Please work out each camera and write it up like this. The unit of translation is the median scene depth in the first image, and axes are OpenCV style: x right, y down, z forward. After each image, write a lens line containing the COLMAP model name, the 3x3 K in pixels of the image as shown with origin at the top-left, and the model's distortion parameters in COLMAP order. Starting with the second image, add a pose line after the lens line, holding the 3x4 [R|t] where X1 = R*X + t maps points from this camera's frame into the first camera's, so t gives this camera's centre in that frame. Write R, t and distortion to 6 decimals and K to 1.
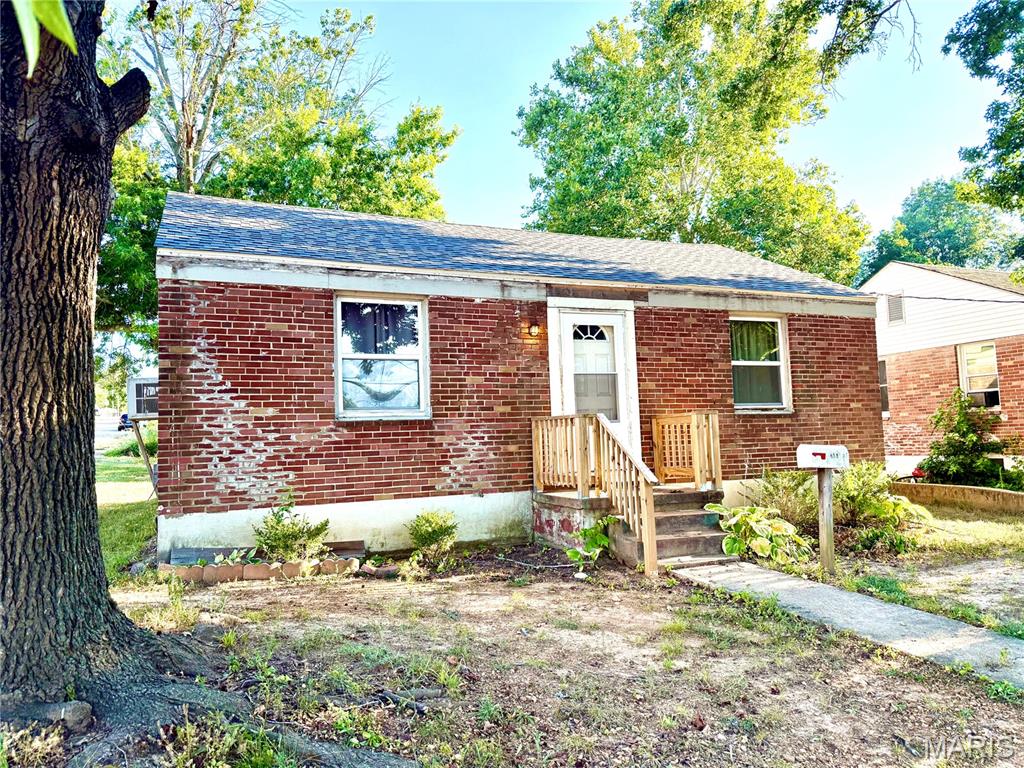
lens RADIAL K [[713.1, 0, 519.6], [0, 713.1, 380.7], [0, 0, 1]] dist [0.169414, -0.312910]
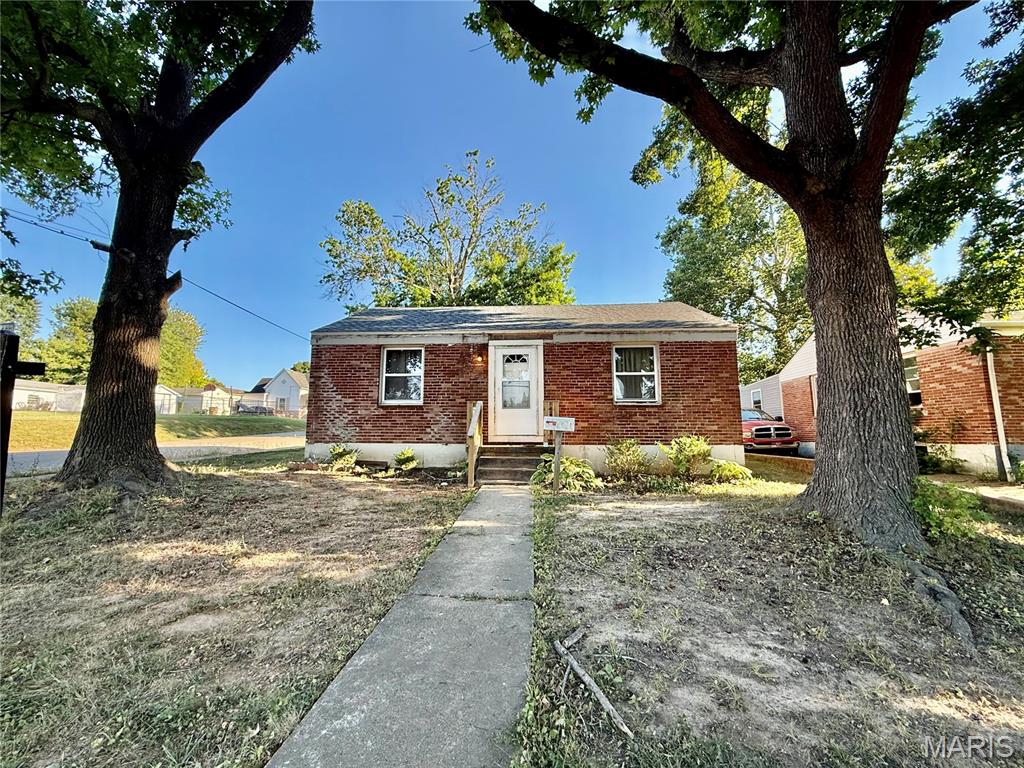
lens RADIAL K [[413.2, 0, 514.1], [0, 413.2, 377.3], [0, 0, 1]] dist [0.001205, 0.000038]
pose [[0.889094, -0.029958, -0.456743, 0.623136], [0.006376, 0.998570, -0.053085, 0.038092], [0.457680, 0.044285, 0.888013, 0.080924]]
